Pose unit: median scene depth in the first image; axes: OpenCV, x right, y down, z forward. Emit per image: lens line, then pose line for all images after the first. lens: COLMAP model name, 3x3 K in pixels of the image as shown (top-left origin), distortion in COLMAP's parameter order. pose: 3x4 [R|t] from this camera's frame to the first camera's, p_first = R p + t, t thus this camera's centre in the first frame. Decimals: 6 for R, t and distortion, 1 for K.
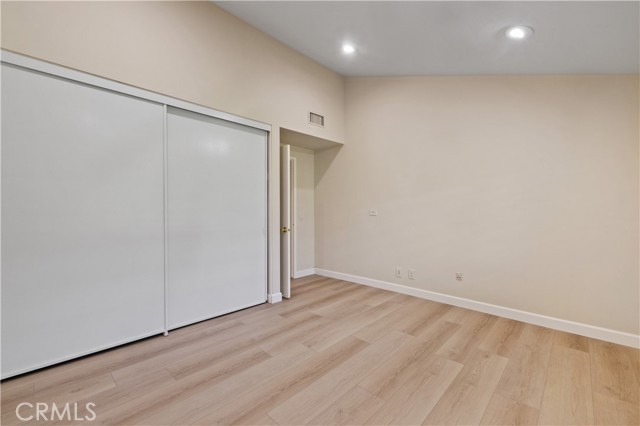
lens RADIAL K [[275.0, 0, 319.9], [0, 275.0, 209.0], [0, 0, 1]] dist [-0.000731, 0.000145]
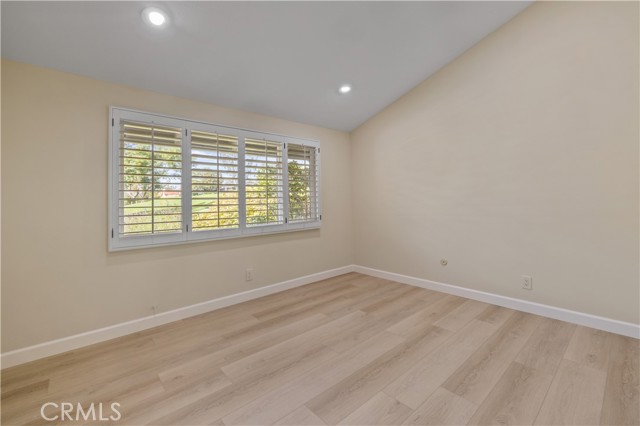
lens RADIAL K [[275.0, 0, 319.9], [0, 275.0, 209.0], [0, 0, 1]] dist [-0.000731, 0.000145]
pose [[-0.996276, 0.017881, 0.084349, 0.098101], [0.020242, 0.999424, 0.027224, 0.008065], [-0.083814, 0.028830, -0.996064, 1.890117]]
